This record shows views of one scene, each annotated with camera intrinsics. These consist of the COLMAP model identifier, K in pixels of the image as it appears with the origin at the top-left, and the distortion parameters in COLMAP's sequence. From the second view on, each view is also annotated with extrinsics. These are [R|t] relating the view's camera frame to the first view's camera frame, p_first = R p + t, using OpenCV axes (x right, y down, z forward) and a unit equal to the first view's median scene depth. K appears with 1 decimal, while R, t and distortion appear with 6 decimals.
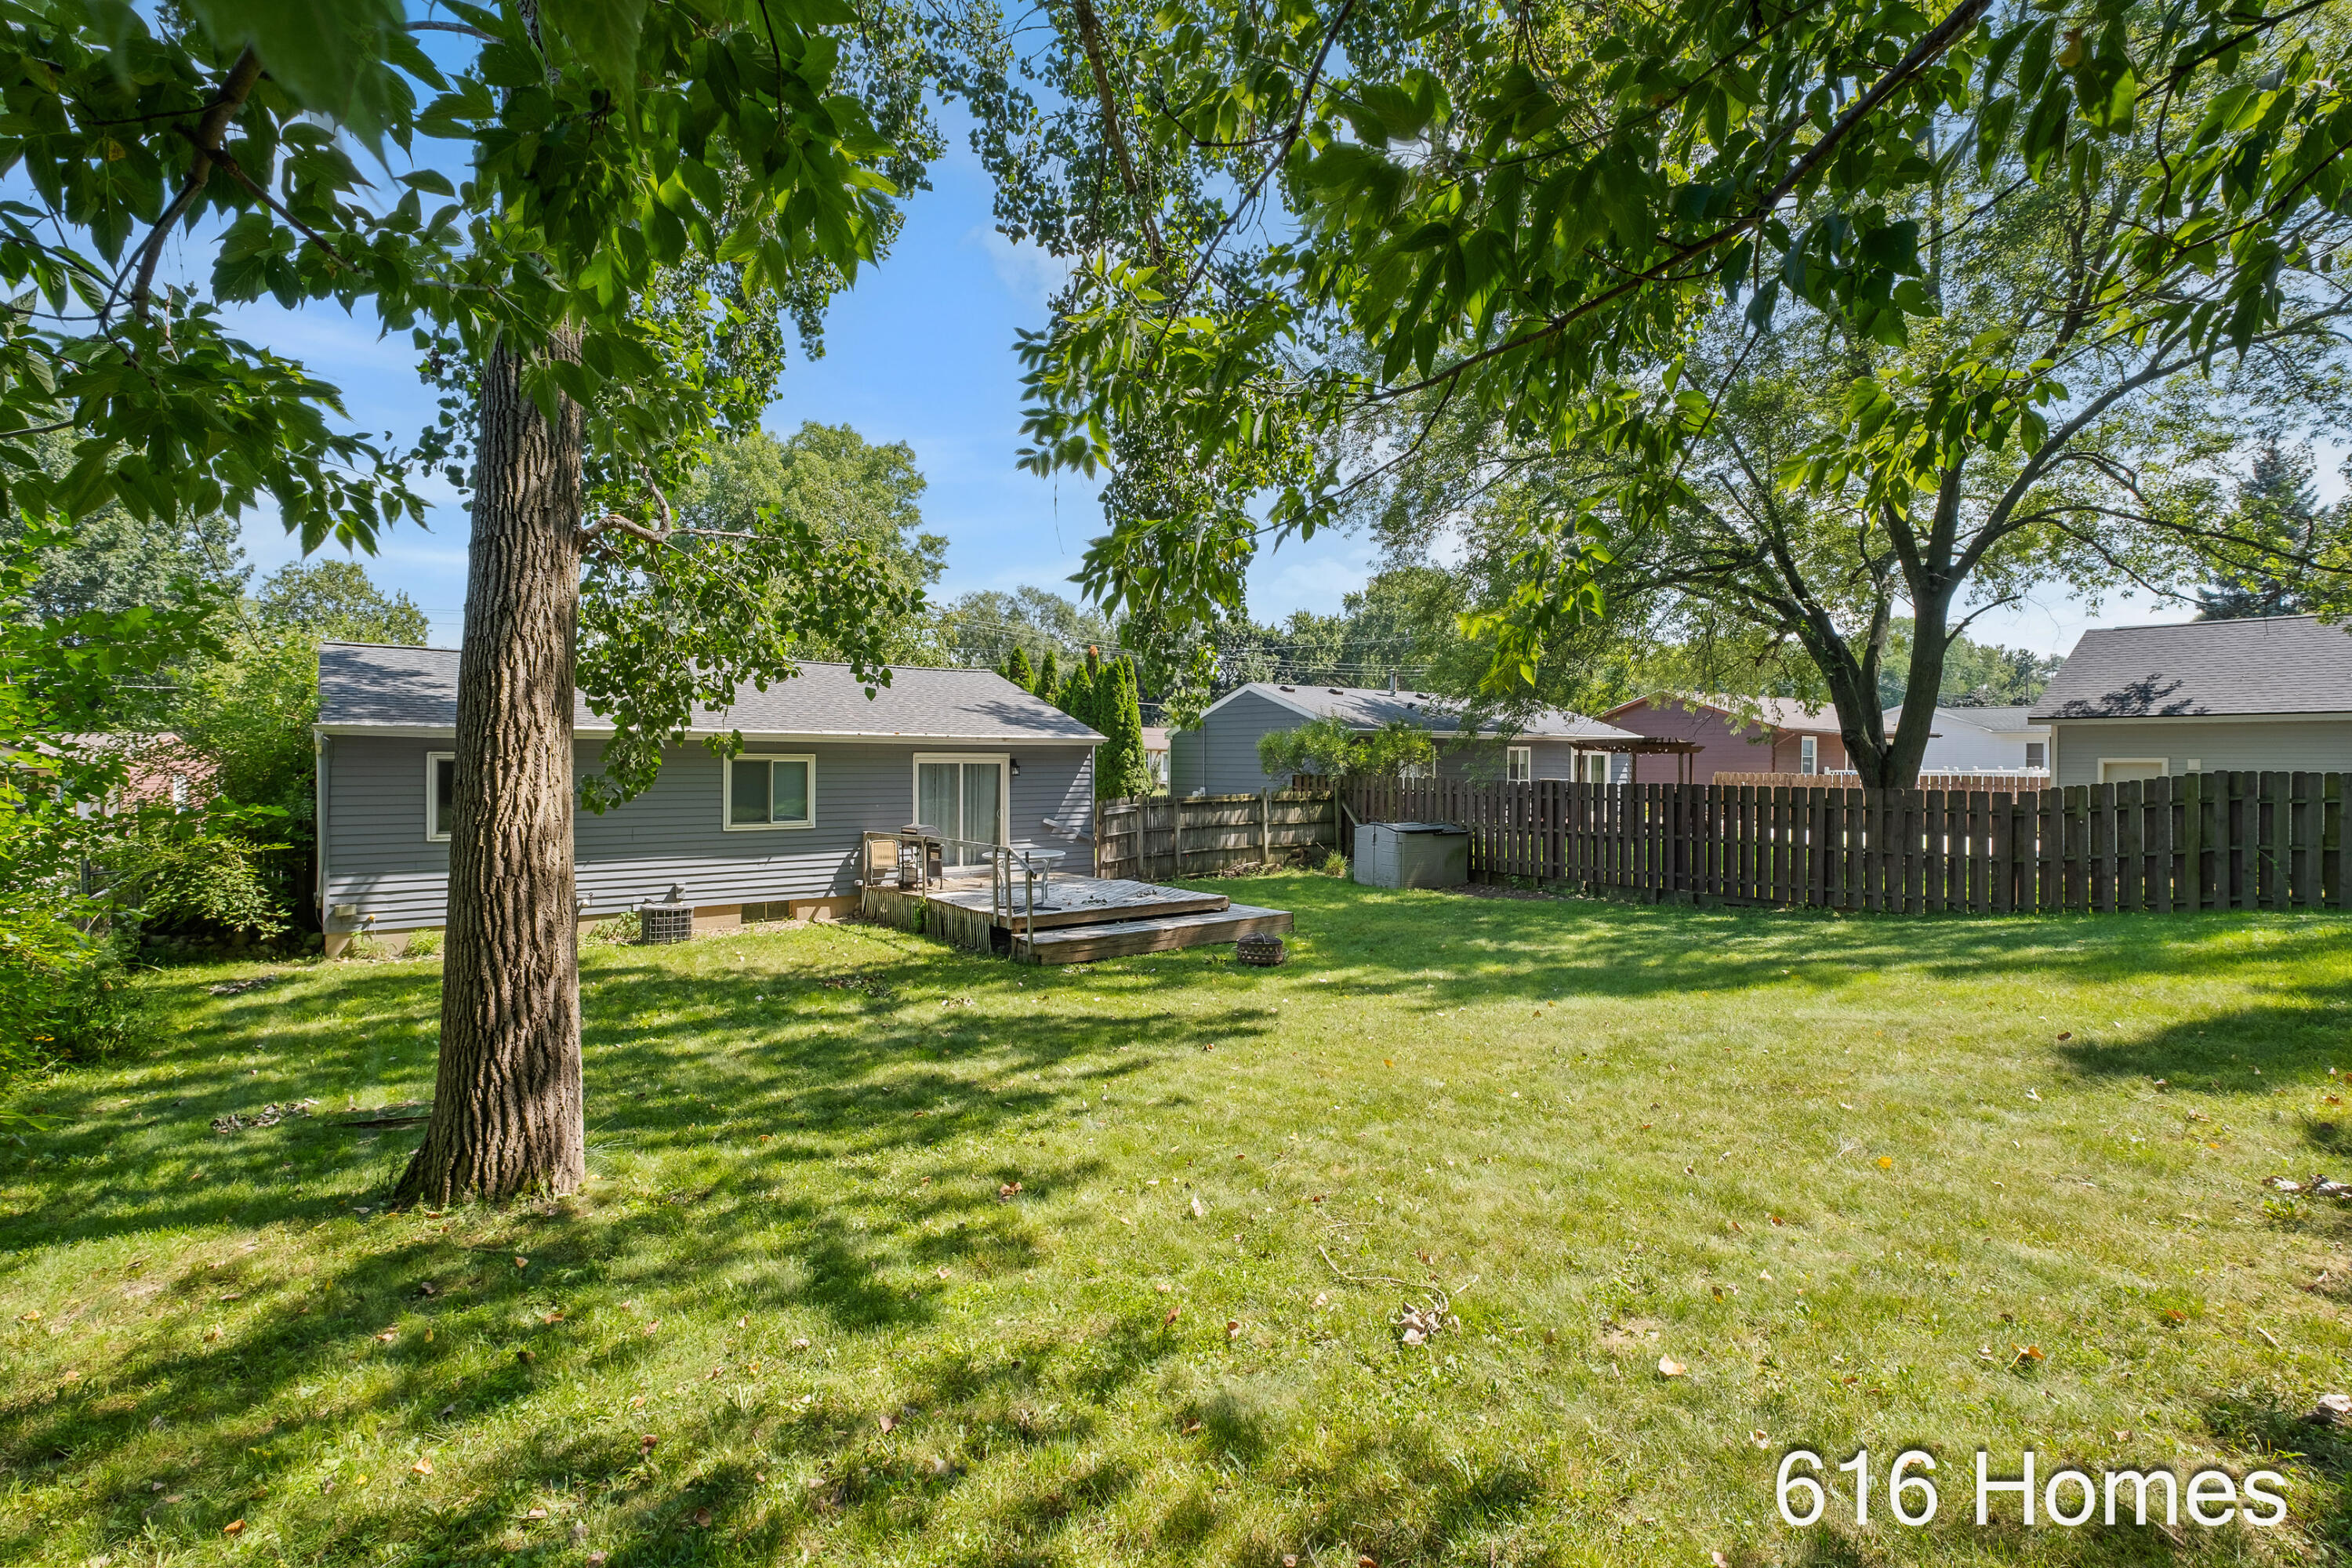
lens RADIAL K [[1141.8, 0, 1189.4], [0, 1141.8, 771.4], [0, 0, 1]] dist [0.002630, 0.000396]
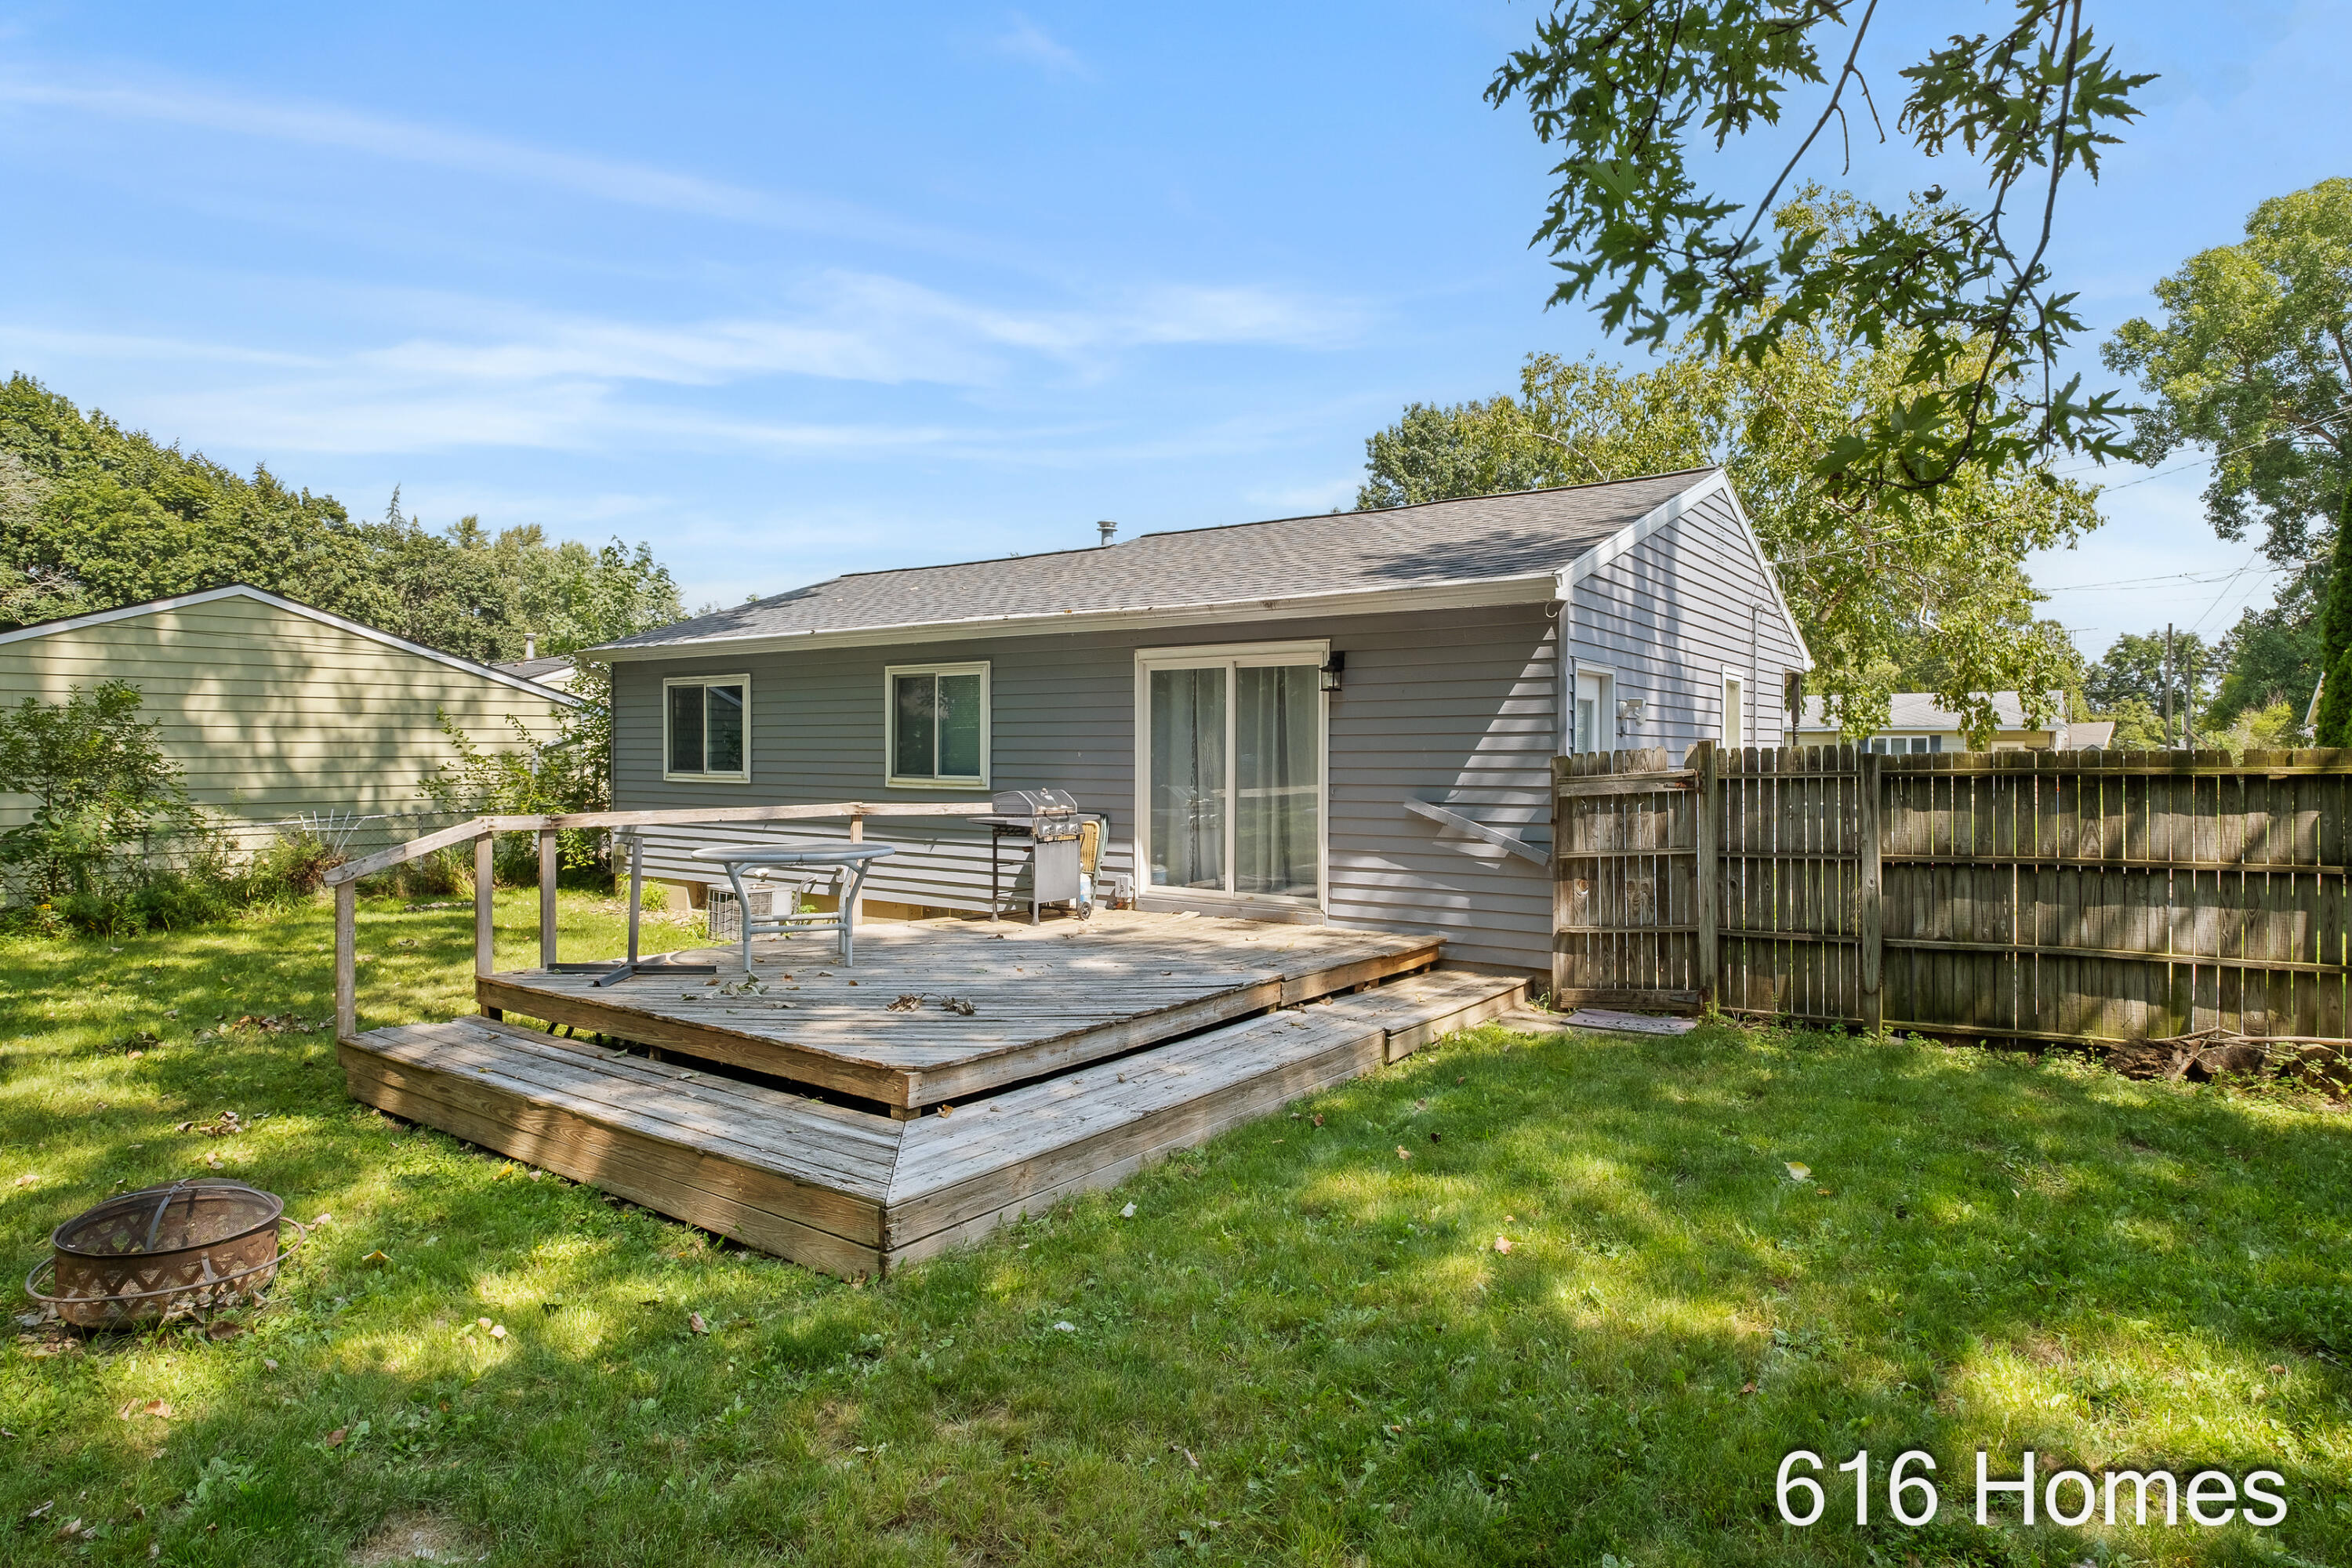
lens RADIAL K [[1294.4, 0, 1162.2], [0, 1294.4, 770.3], [0, 0, 1]] dist [-0.002446, -0.000334]
pose [[0.273209, 0.011441, -0.961887, 0.321537], [-0.013708, 0.999874, 0.007999, 0.033386], [0.961857, 0.011000, 0.273332, 0.909831]]
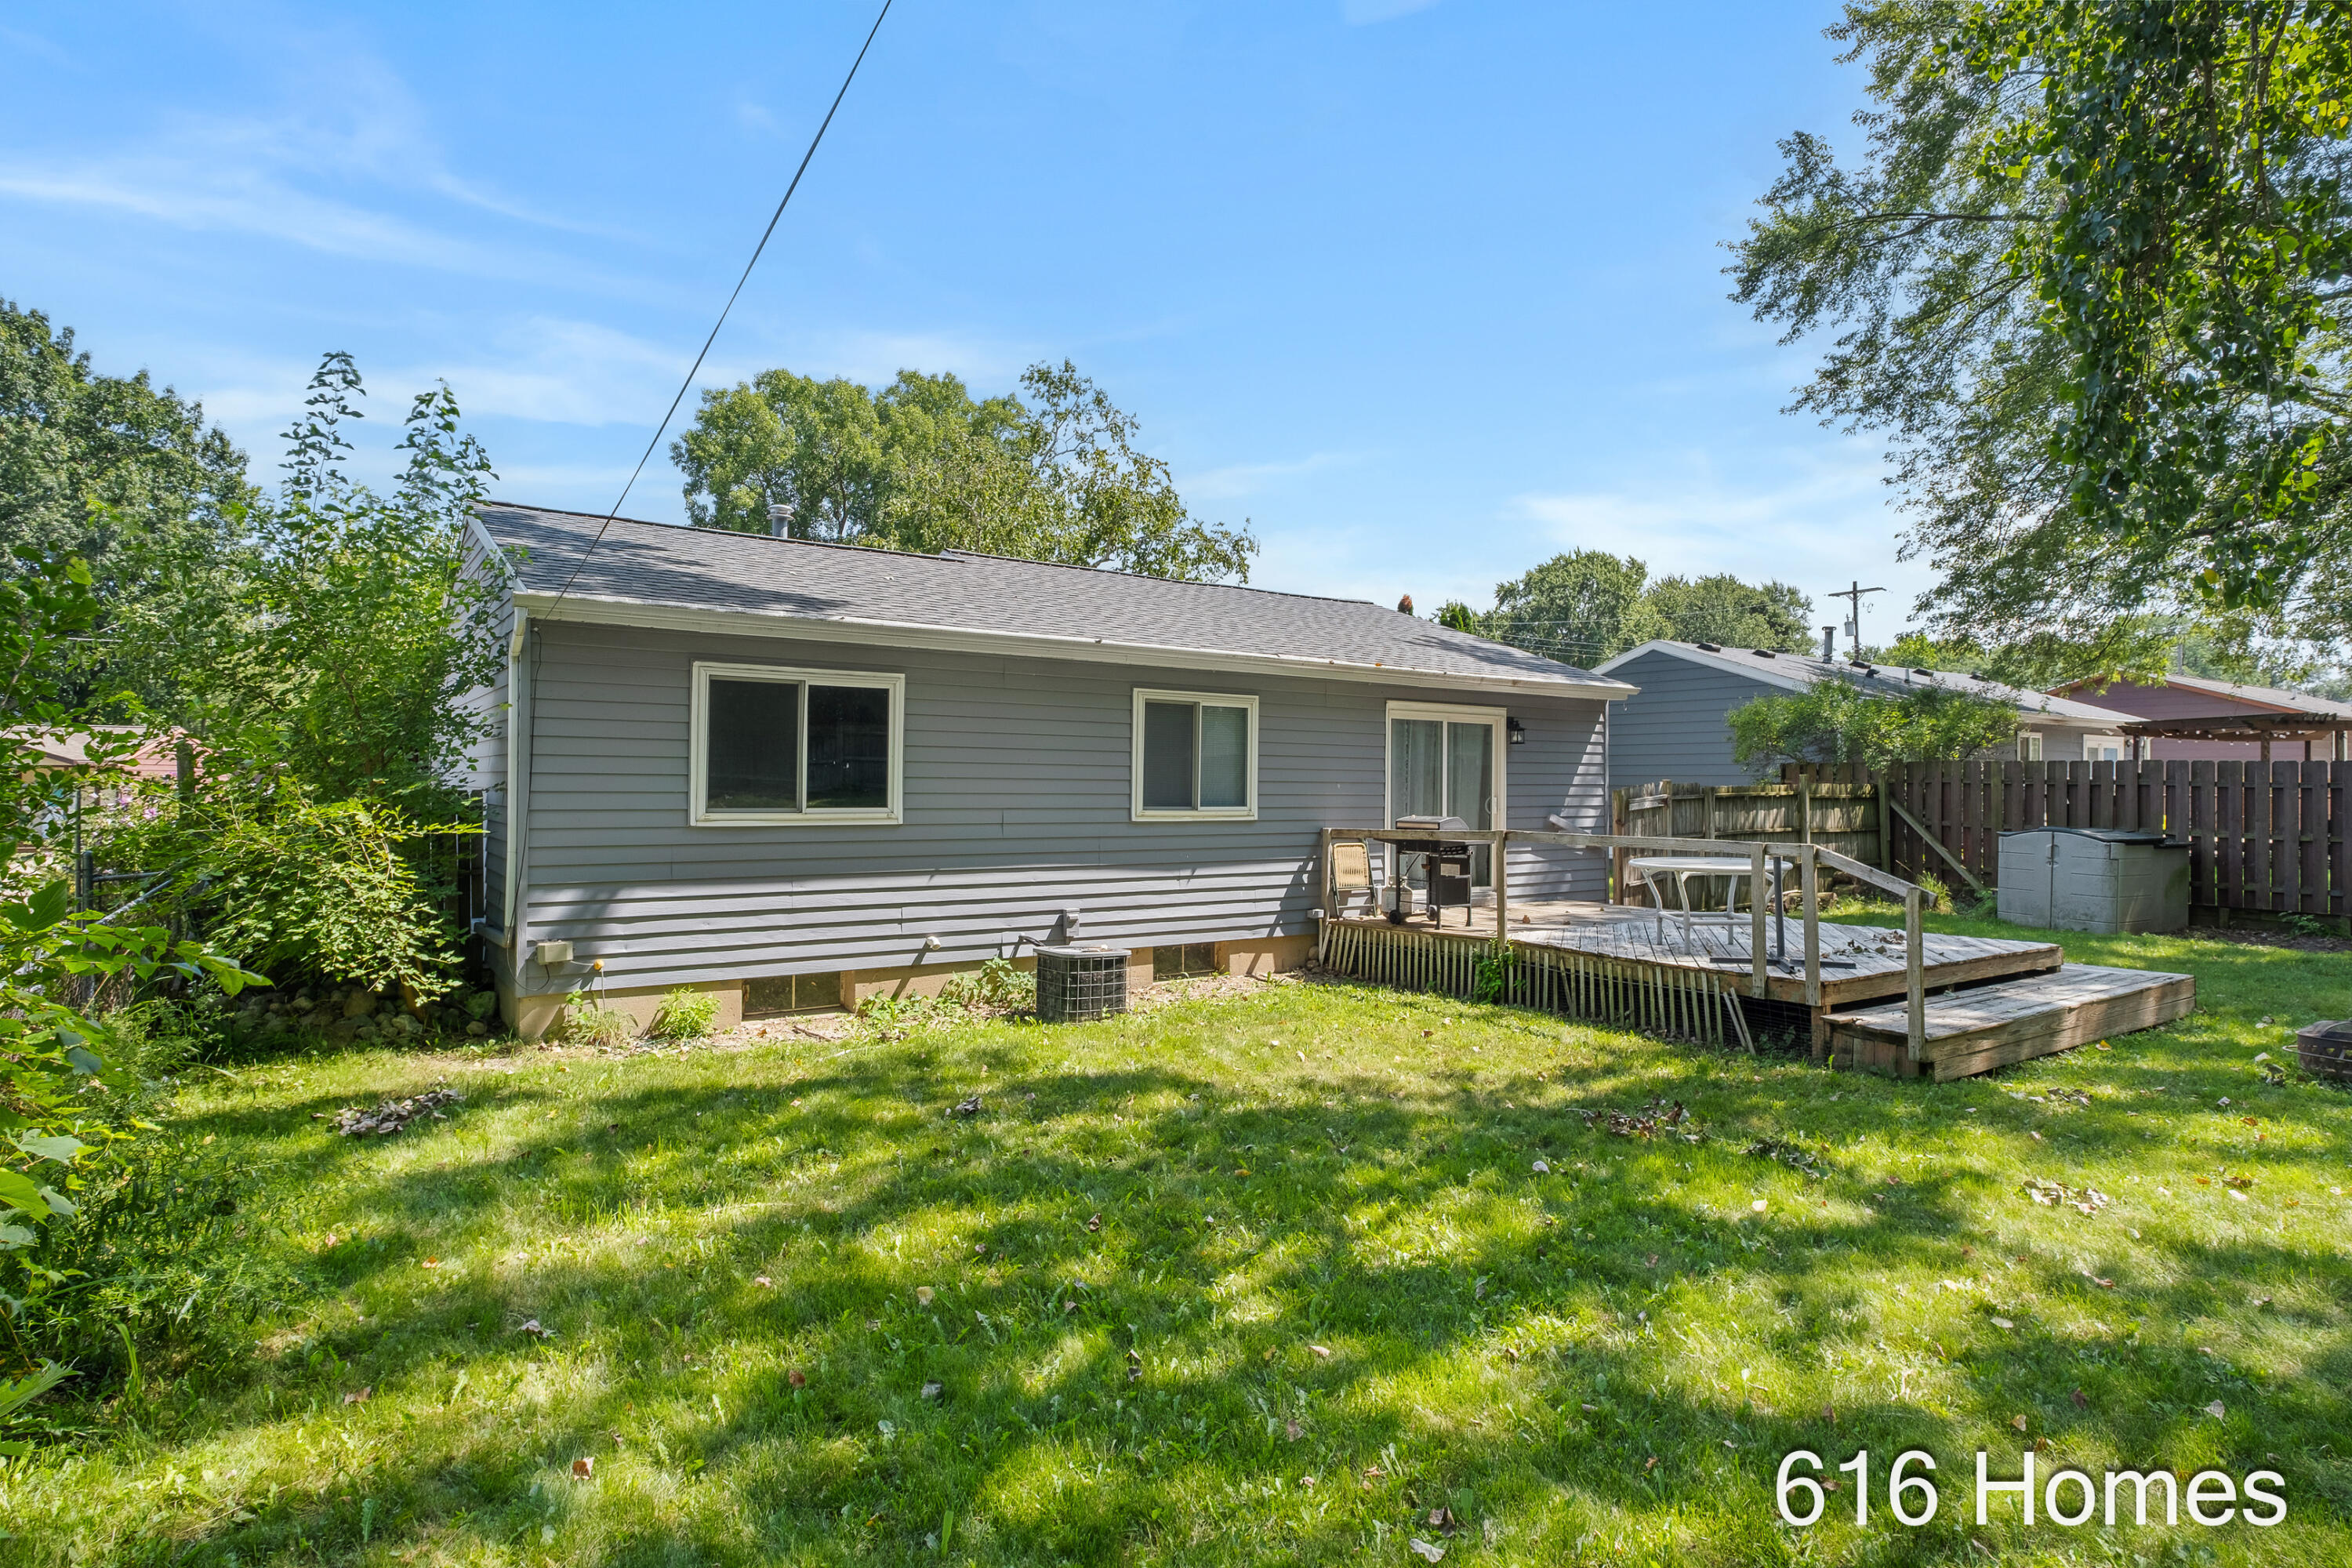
lens RADIAL K [[1264.1, 0, 1177.0], [0, 1264.1, 758.5], [0, 0, 1]] dist [0.008773, 0.000449]
pose [[0.998568, 0.004274, -0.053334, -0.335796], [-0.005992, 0.999467, -0.032089, 0.039049], [0.053169, 0.032362, 0.998061, 0.341369]]
